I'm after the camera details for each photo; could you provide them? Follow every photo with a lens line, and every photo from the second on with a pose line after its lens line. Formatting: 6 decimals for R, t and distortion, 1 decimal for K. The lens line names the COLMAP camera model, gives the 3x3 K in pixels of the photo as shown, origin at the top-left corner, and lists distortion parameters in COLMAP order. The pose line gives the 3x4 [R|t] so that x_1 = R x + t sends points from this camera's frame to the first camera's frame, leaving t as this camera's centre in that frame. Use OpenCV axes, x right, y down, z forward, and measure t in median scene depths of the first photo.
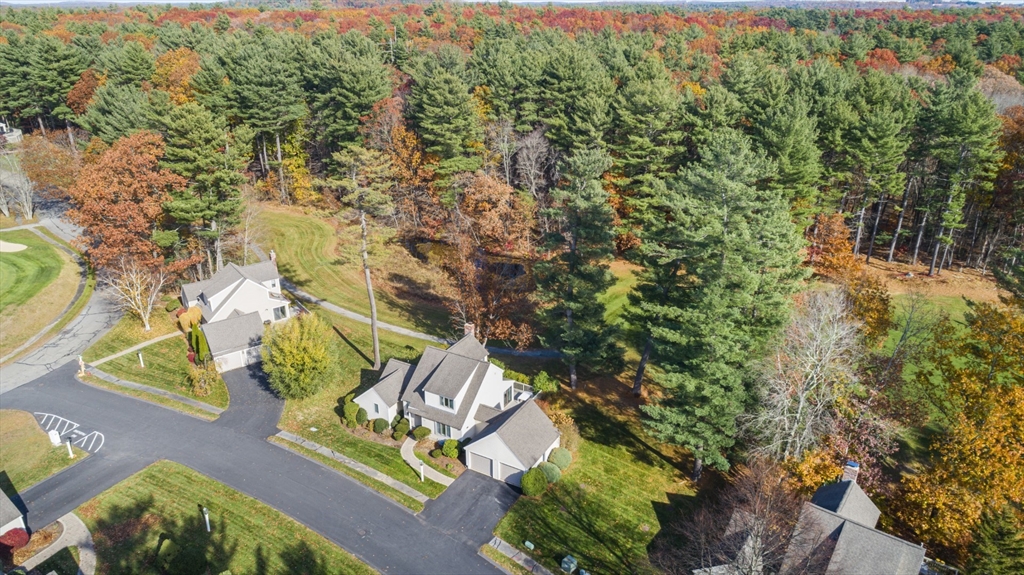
lens RADIAL K [[691.2, 0, 509.7], [0, 691.2, 289.3], [0, 0, 1]] dist [-0.013379, 0.009030]
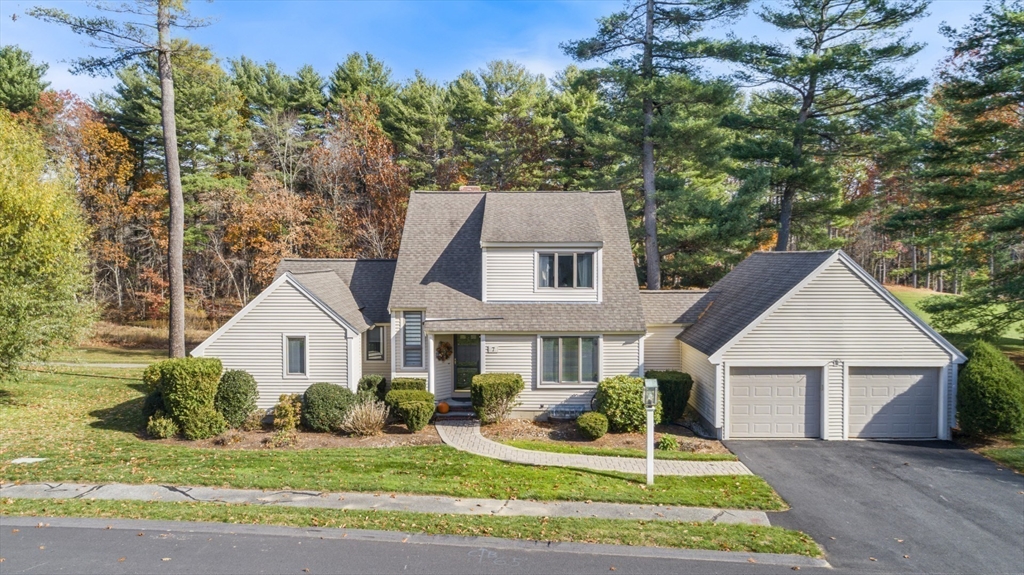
lens RADIAL K [[691.2, 0, 509.7], [0, 691.2, 289.3], [0, 0, 1]] dist [-0.013379, 0.009030]
pose [[0.871372, -0.022056, 0.490127, -0.259884], [0.188056, 0.937705, -0.292137, 0.250819], [-0.453152, 0.346731, 0.821238, 0.731743]]
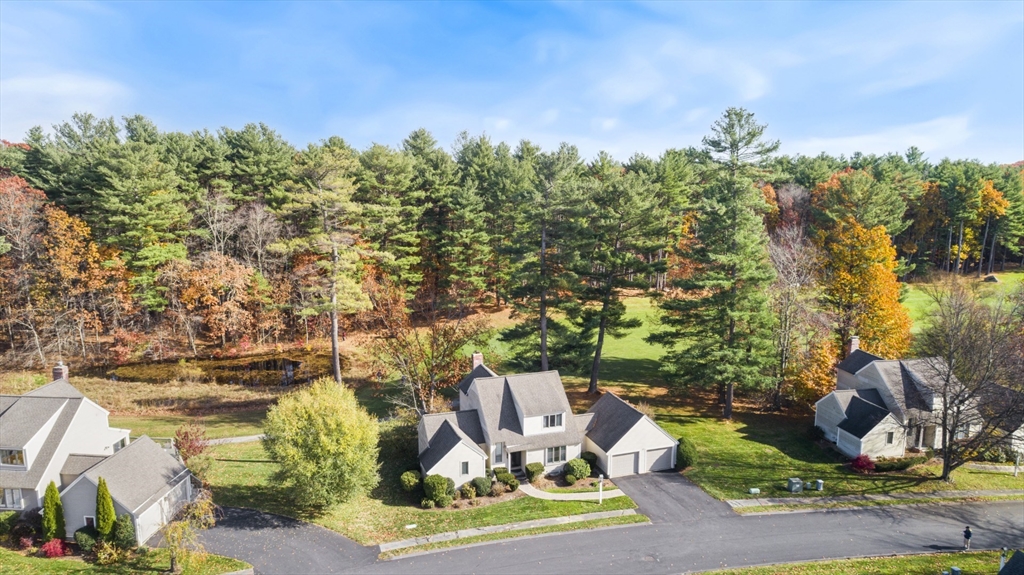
lens RADIAL K [[691.2, 0, 509.7], [0, 691.2, 289.3], [0, 0, 1]] dist [-0.013379, 0.009030]
pose [[0.652966, -0.126857, 0.746688, -0.719051], [0.287218, 0.953709, -0.089139, 0.067281], [-0.700815, 0.272667, 0.659175, 0.416582]]
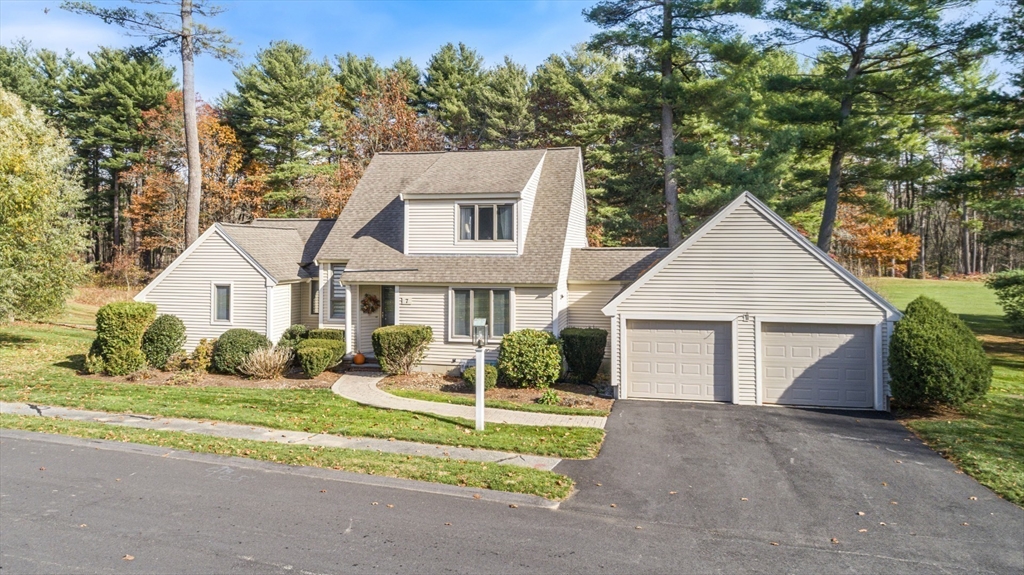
lens RADIAL K [[702.5, 0, 508.8], [0, 702.5, 241.0], [0, 0, 1]] dist [-0.008967, 0.000876]
pose [[0.951216, 0.007156, 0.308442, -0.172387], [0.115932, 0.918177, -0.378828, 0.281792], [-0.285915, 0.396105, 0.872556, 0.704190]]
